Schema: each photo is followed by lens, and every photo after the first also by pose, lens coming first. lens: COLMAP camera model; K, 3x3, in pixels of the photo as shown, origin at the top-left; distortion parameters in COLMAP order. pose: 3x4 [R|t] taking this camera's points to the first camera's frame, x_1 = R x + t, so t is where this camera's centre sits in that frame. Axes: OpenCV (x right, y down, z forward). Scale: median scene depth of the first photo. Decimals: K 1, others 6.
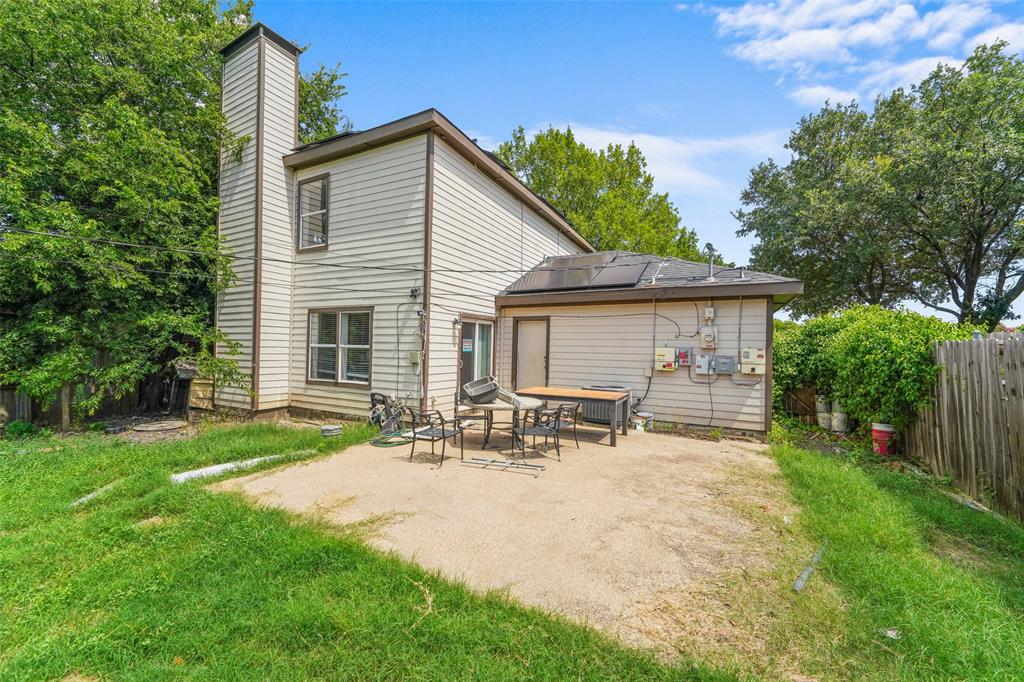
lens RADIAL K [[409.6, 0, 514.4], [0, 409.6, 342.0], [0, 0, 1]] dist [0.008483, -0.002915]
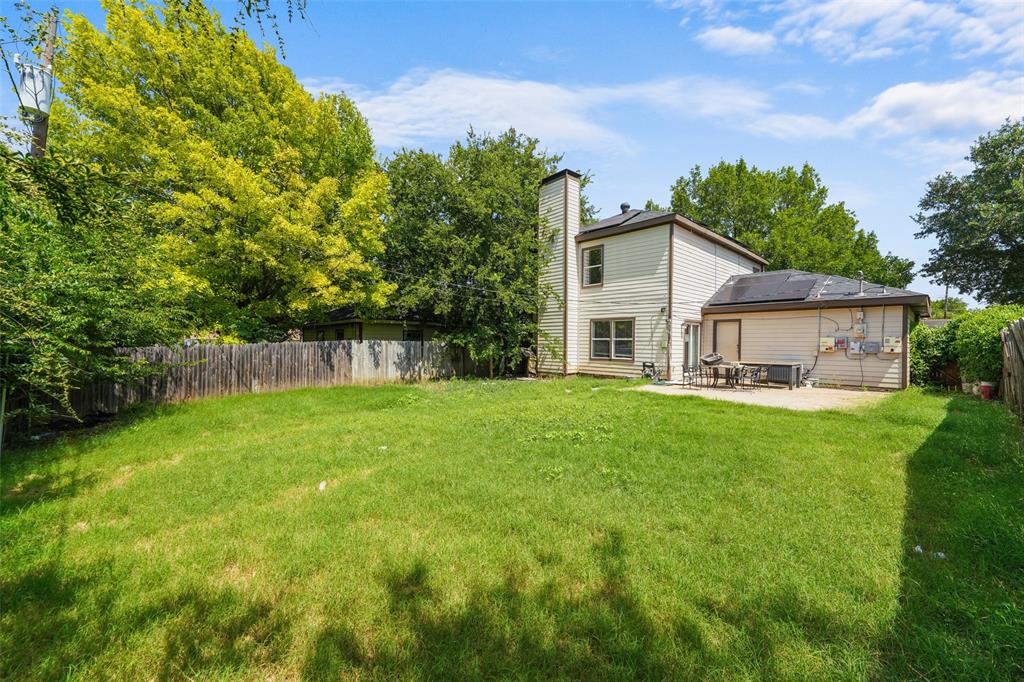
lens RADIAL K [[409.6, 0, 504.2], [0, 409.6, 343.0], [0, 0, 1]] dist [0.008483, -0.002915]
pose [[0.937185, -0.009290, -0.348708, -0.235605], [0.013102, 0.999877, 0.008575, 0.004582], [0.348586, -0.012605, 0.937192, -0.871370]]
